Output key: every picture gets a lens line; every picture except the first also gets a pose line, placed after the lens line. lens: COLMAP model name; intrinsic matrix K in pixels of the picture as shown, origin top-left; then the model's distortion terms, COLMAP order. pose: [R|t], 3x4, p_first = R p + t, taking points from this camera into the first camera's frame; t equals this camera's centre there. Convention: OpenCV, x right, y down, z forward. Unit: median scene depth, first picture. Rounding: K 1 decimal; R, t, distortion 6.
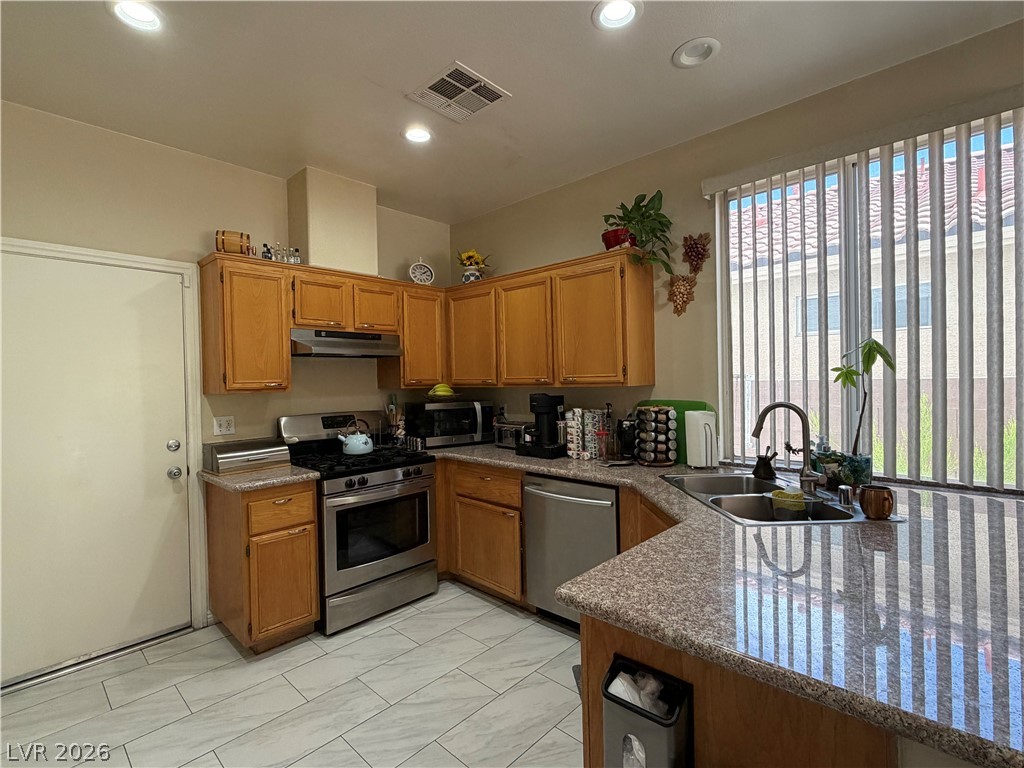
lens RADIAL K [[485.3, 0, 511.5], [0, 485.3, 383.1], [0, 0, 1]] dist [0.000556, 0.000108]
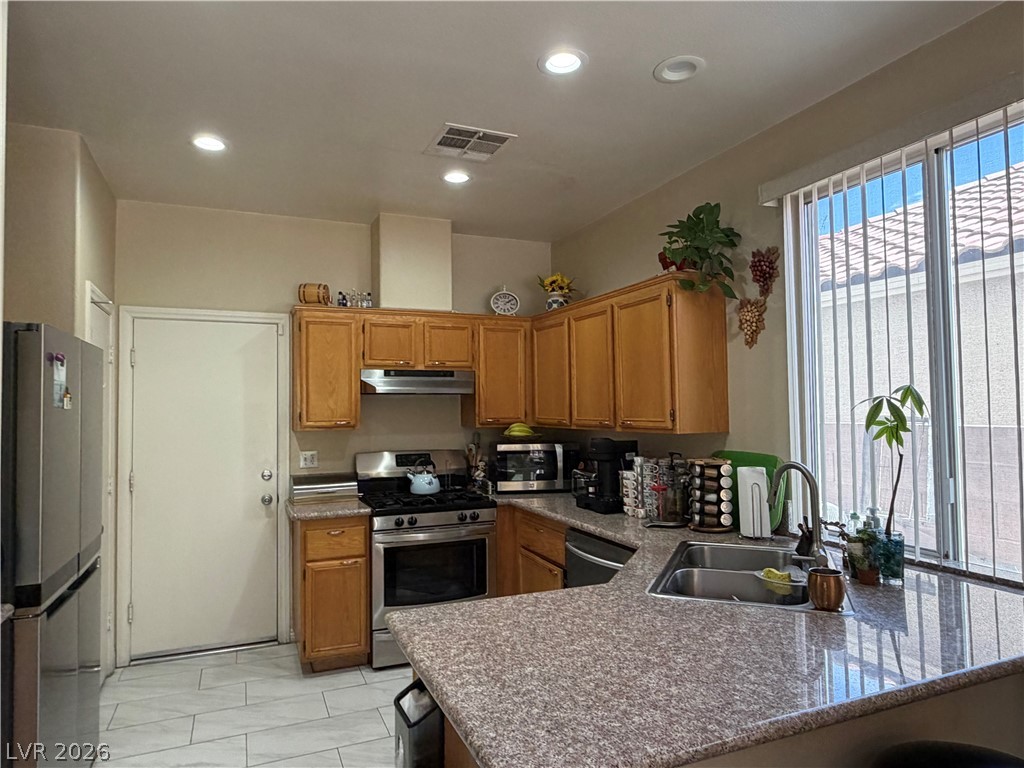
lens RADIAL K [[637.2, 0, 504.5], [0, 637.2, 382.5], [0, 0, 1]] dist [-0.001753, 0.002492]
pose [[0.913310, -0.005517, -0.407227, 0.391041], [-0.011308, 0.999179, -0.038895, -0.033819], [0.407108, 0.040128, 0.912498, -0.131846]]
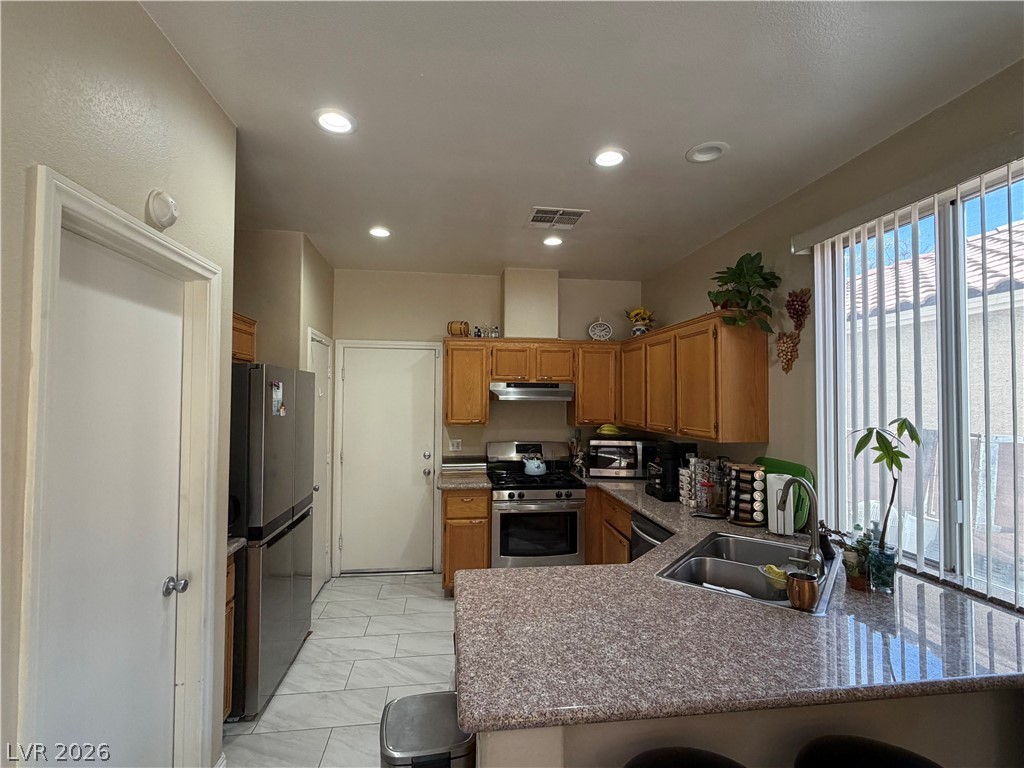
lens RADIAL K [[485.3, 0, 511.5], [0, 485.3, 383.1], [0, 0, 1]] dist [0.000556, 0.000108]
pose [[0.776100, 0.008002, -0.630559, 0.513732], [-0.029018, 0.999313, -0.023034, -0.078755], [0.629941, 0.036174, 0.775800, -0.088598]]
